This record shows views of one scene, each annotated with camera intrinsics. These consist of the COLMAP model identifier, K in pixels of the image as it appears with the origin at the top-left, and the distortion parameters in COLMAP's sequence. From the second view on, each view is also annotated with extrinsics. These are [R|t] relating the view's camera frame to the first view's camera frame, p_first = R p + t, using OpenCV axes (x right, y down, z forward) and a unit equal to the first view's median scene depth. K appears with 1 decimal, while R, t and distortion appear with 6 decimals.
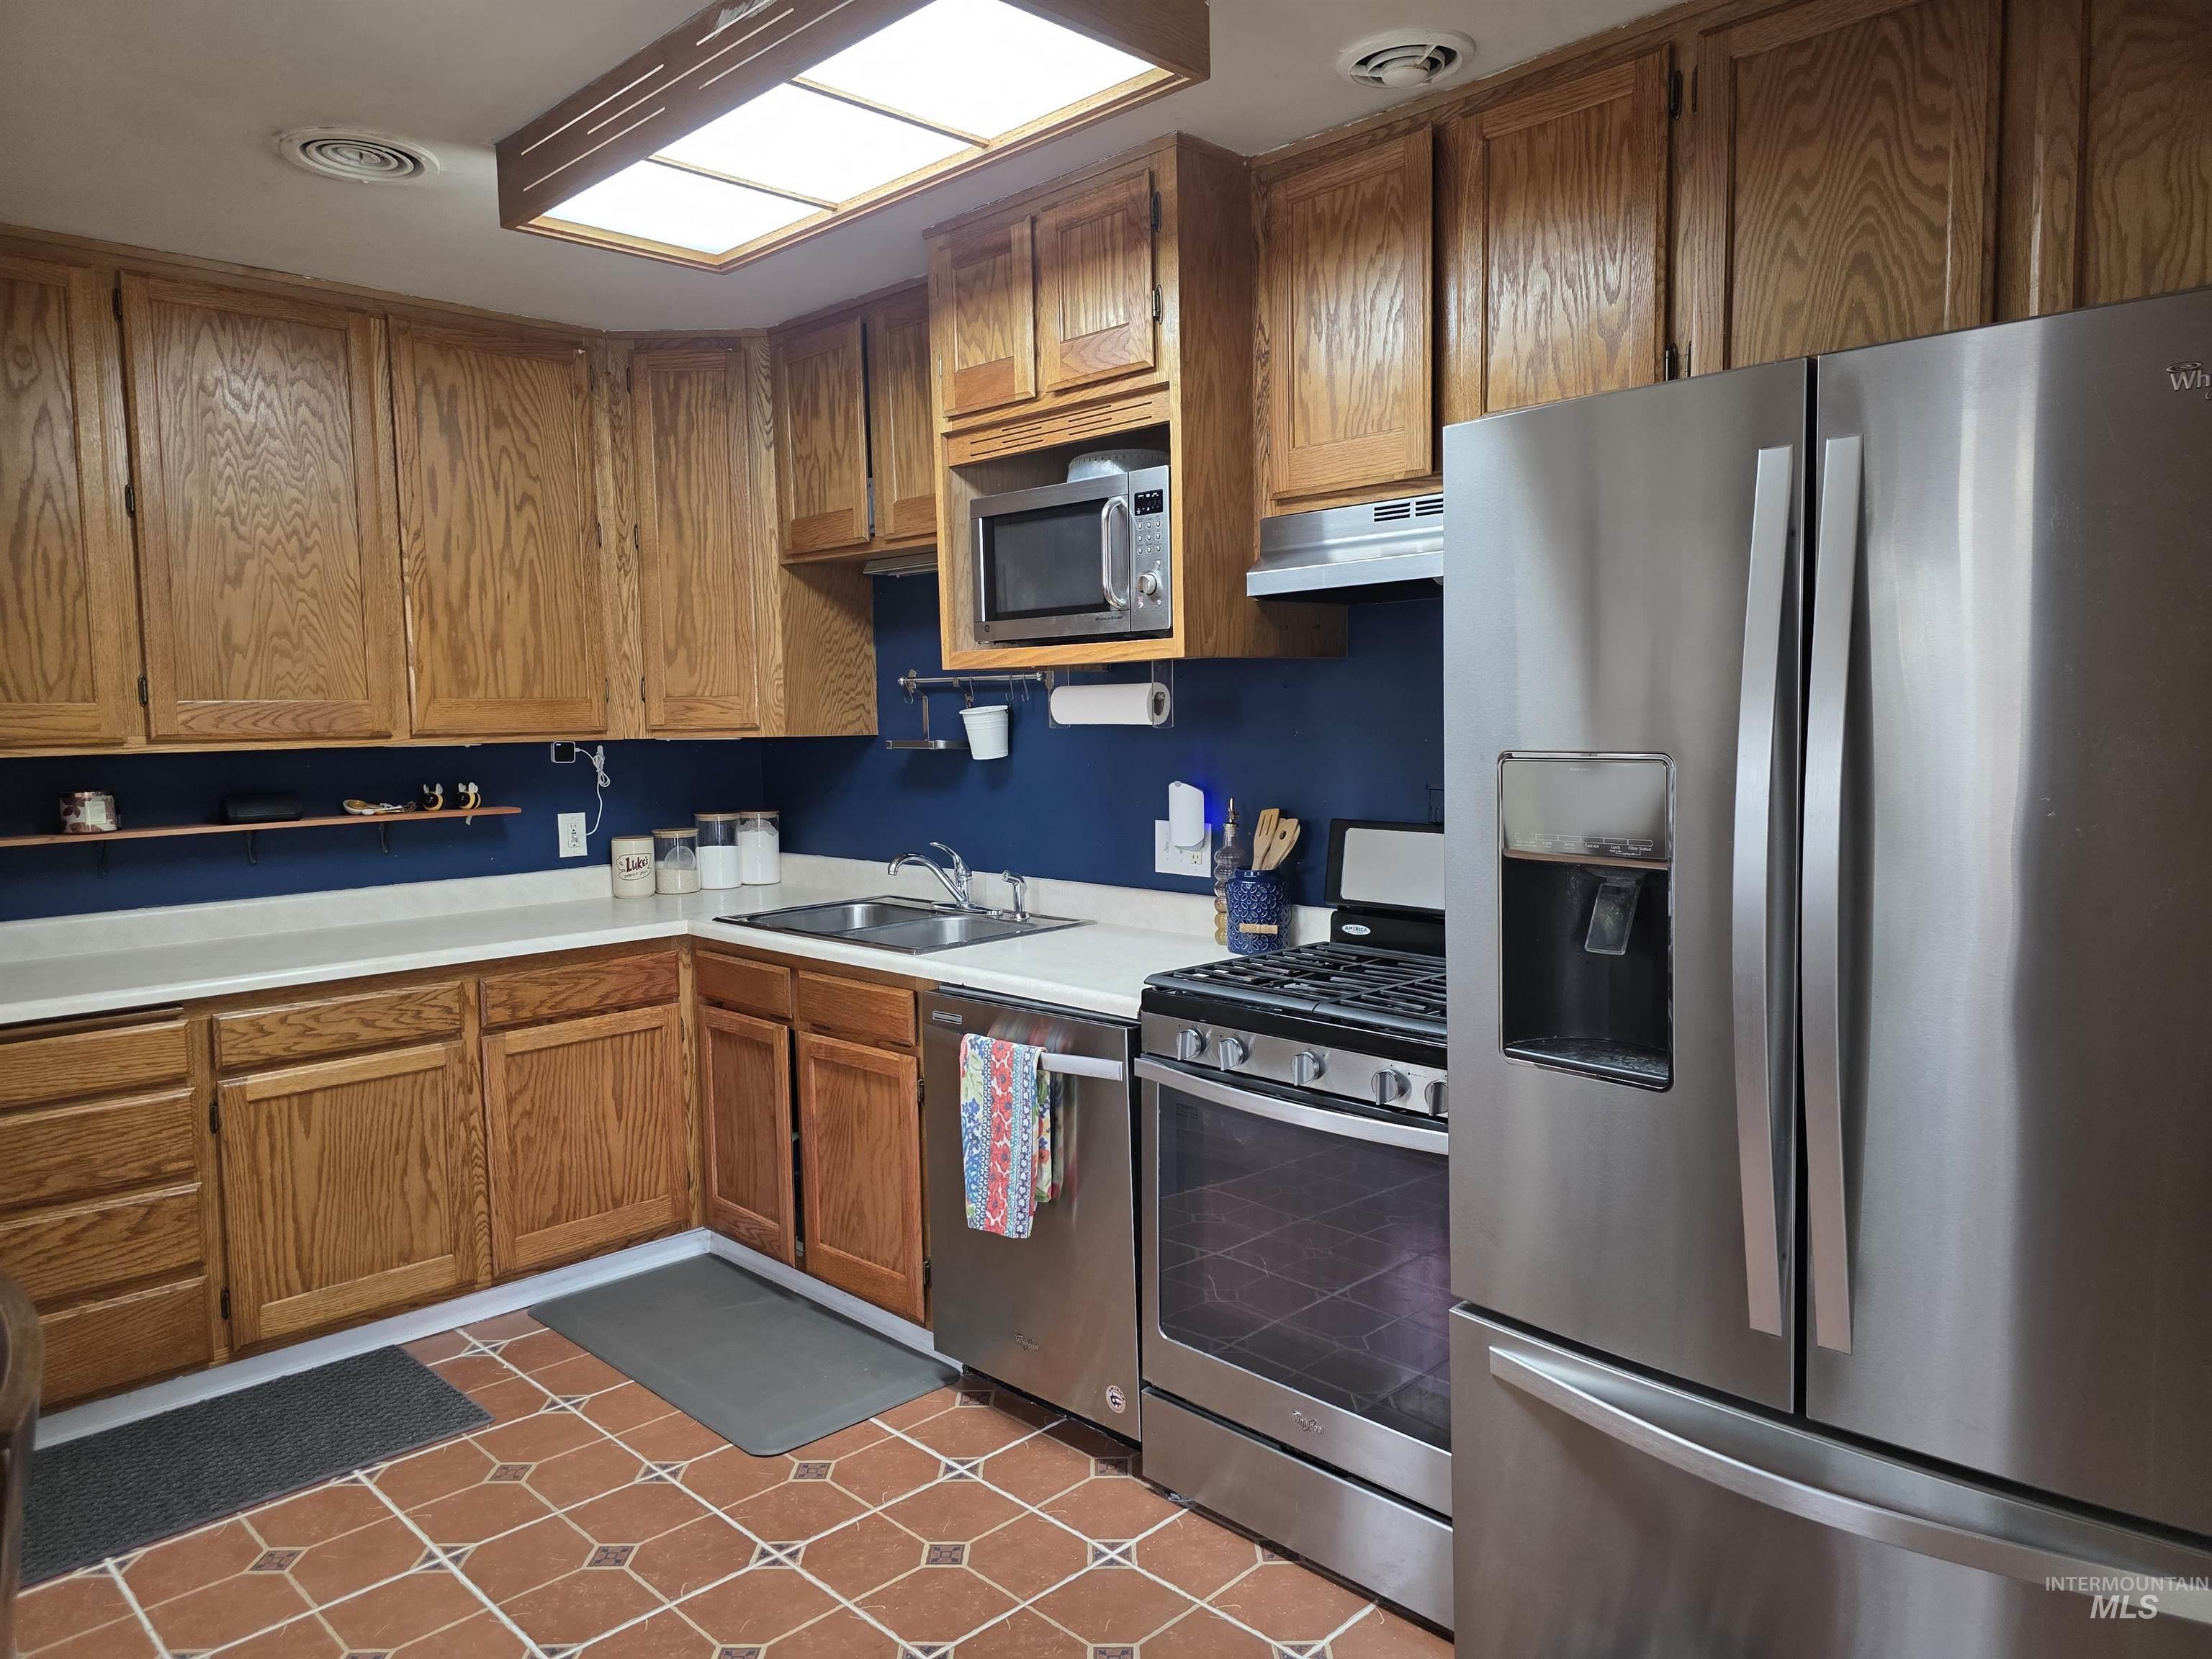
lens RADIAL K [[1512.7, 0, 1106.0], [0, 1512.7, 829.5], [0, 0, 1]] dist [0.068513, -0.067668]
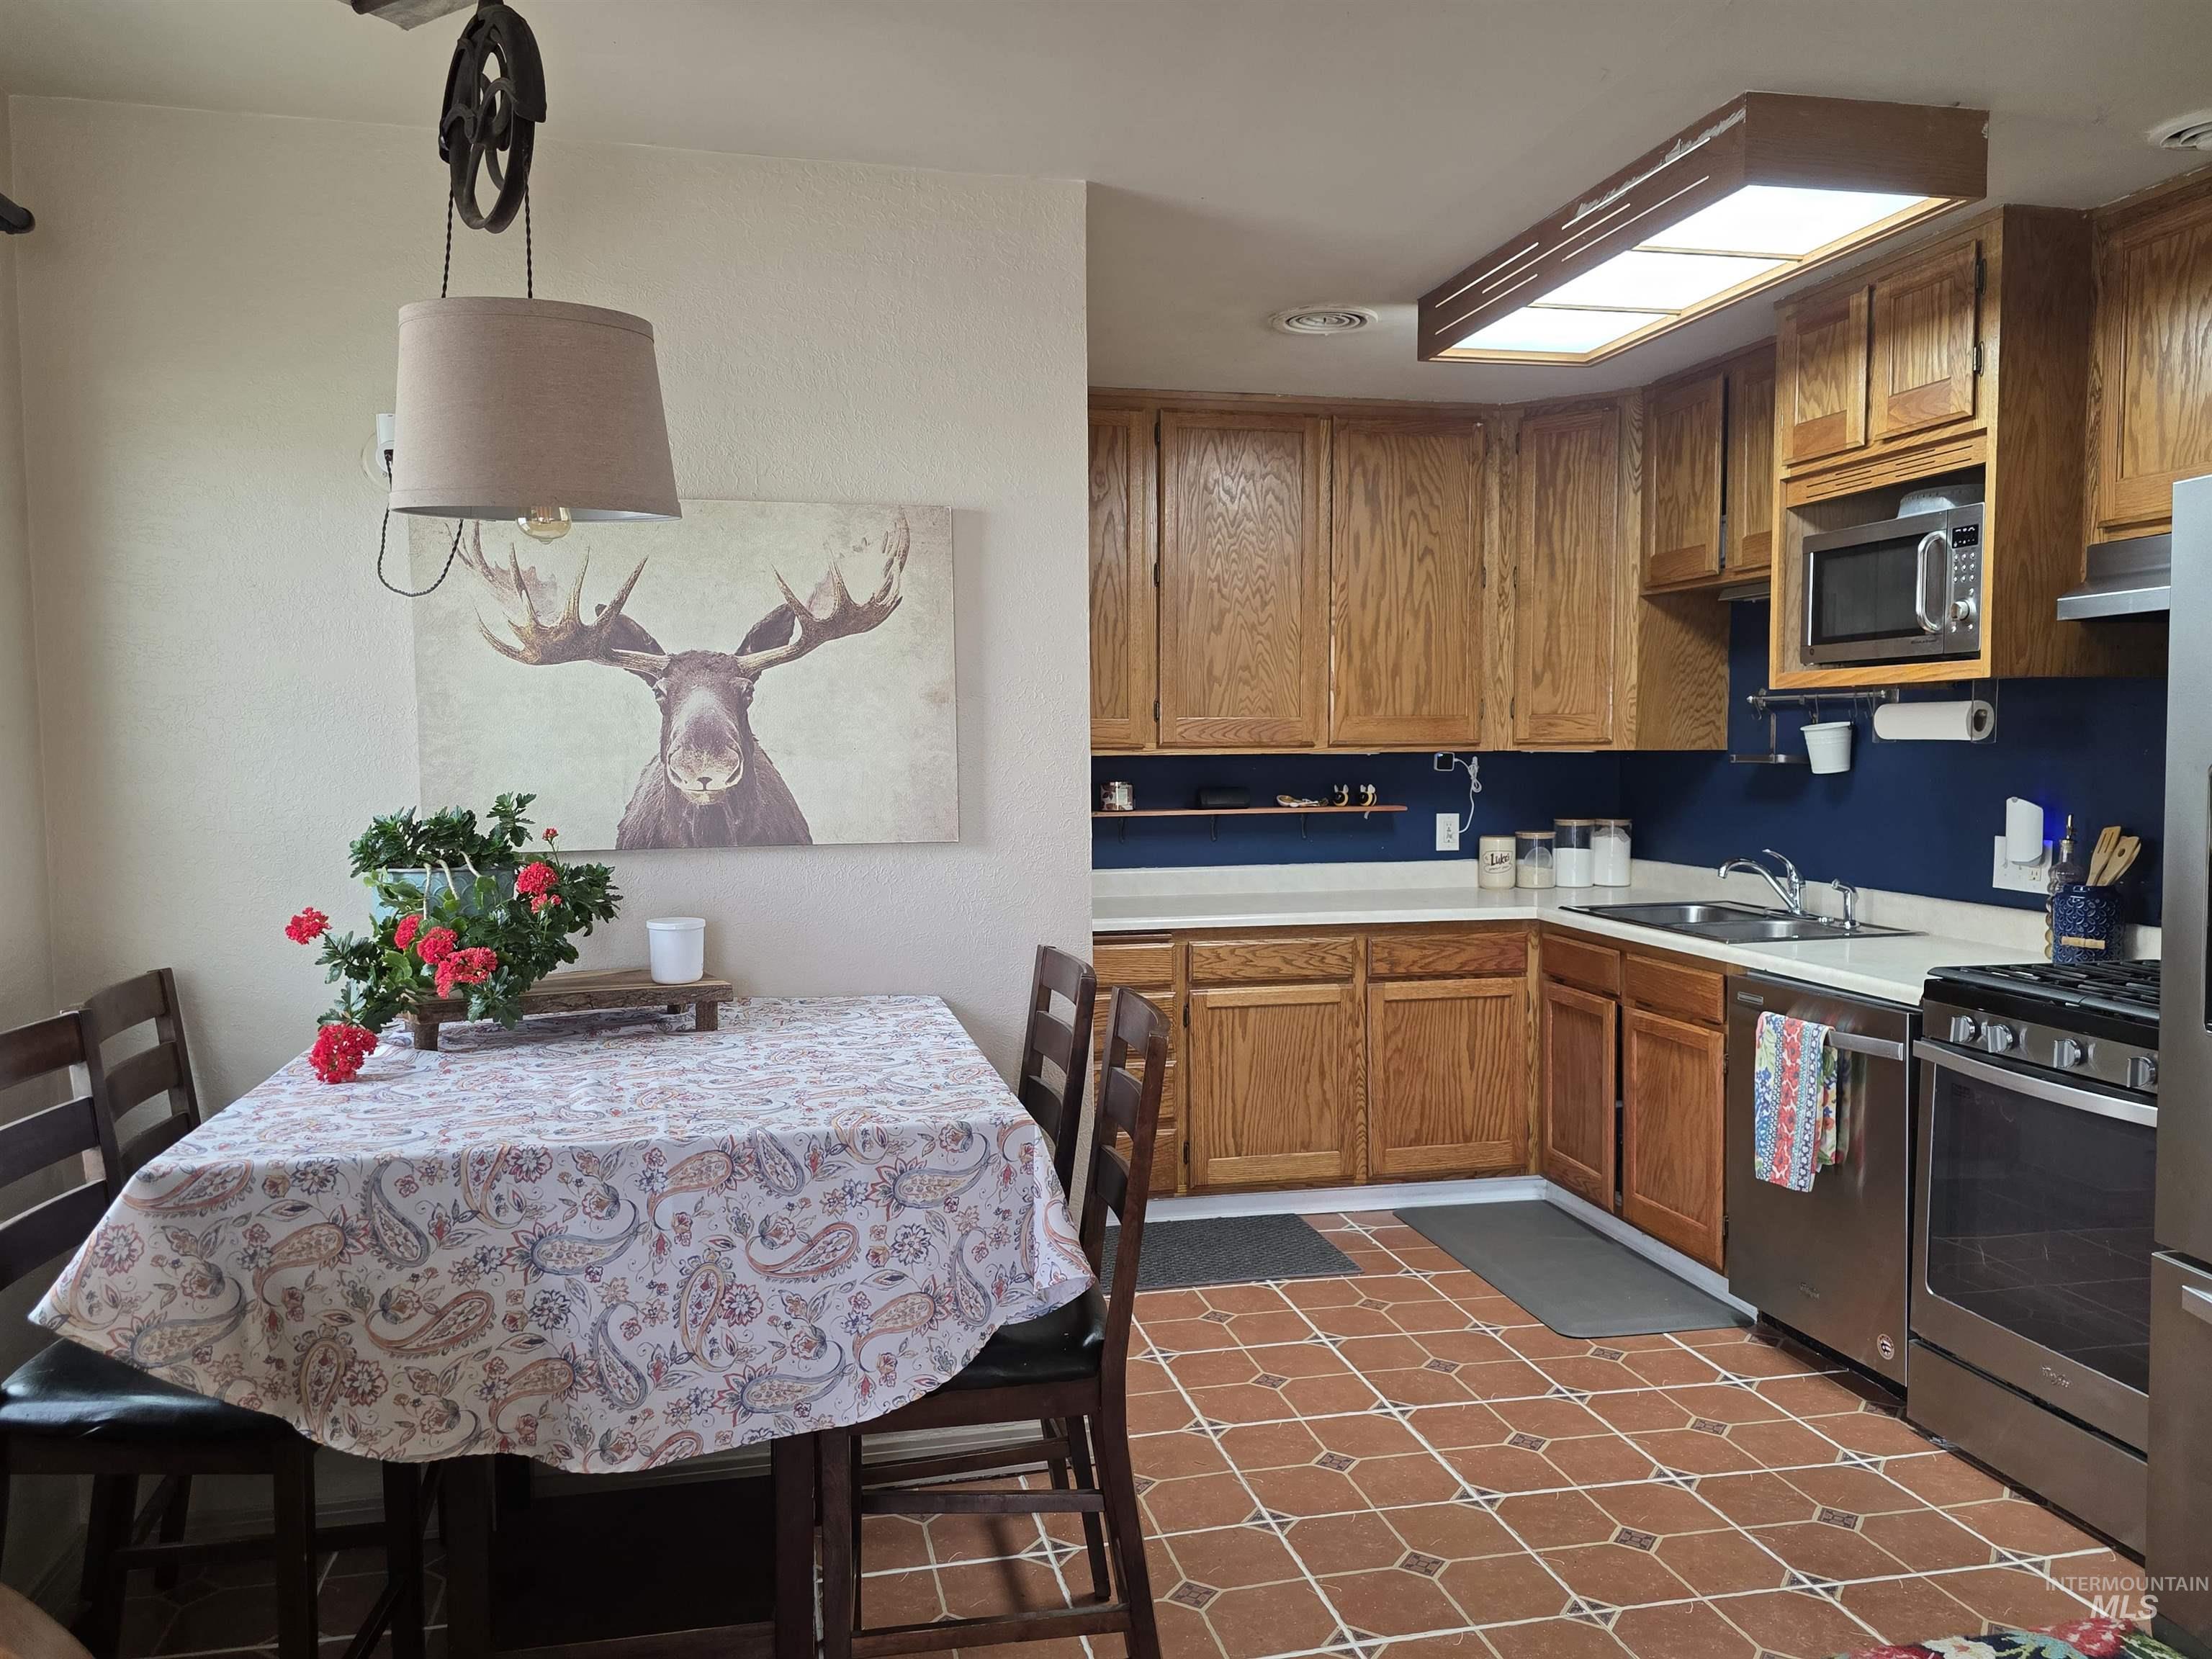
lens RADIAL K [[1669.4, 0, 1095.4], [0, 1669.4, 847.6], [0, 0, 1]] dist [0.110360, -0.139592]
pose [[0.847451, 0.048311, -0.528670, 0.137206], [-0.053054, 0.998572, 0.006207, 0.029010], [0.528215, 0.022788, 0.848805, -0.319014]]
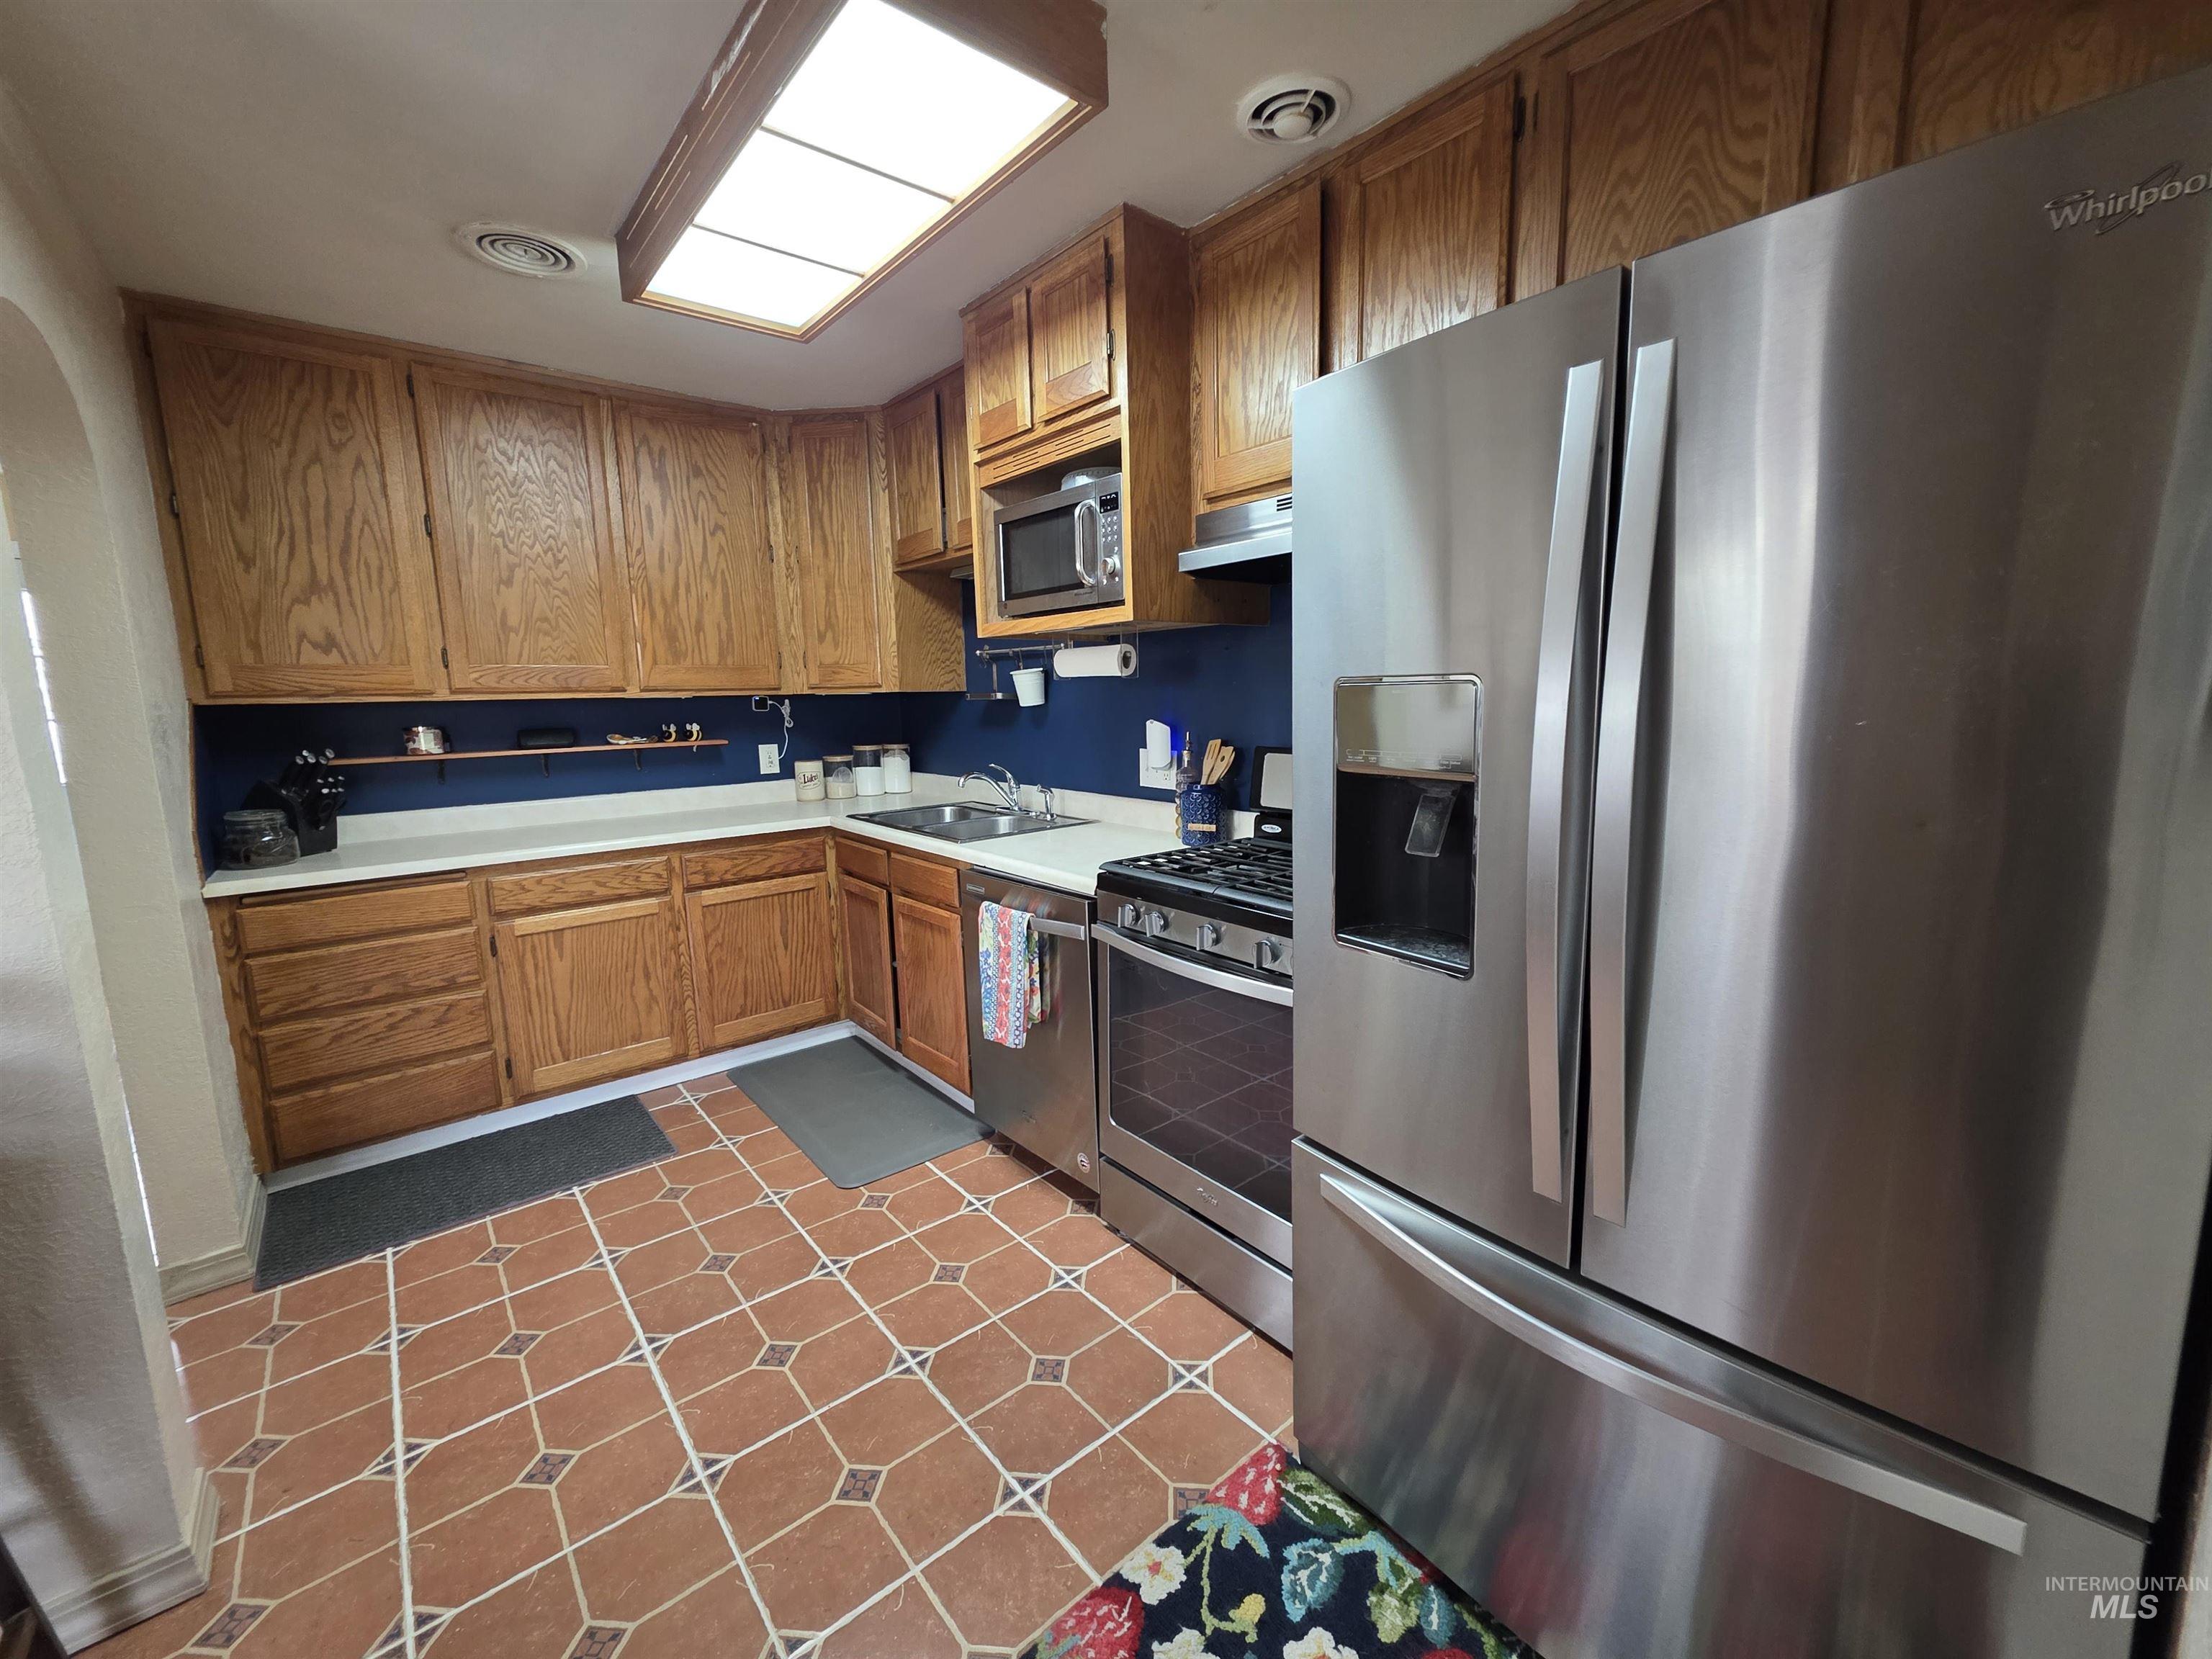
lens RADIAL K [[897.2, 0, 1125.8], [0, 897.2, 825.5], [0, 0, 1]] dist [0.003473, 0.000033]
pose [[0.997090, 0.009243, -0.075666, 0.091281], [-0.003930, 0.997535, 0.070065, 0.007268], [0.076128, -0.069564, 0.994669, 0.183784]]
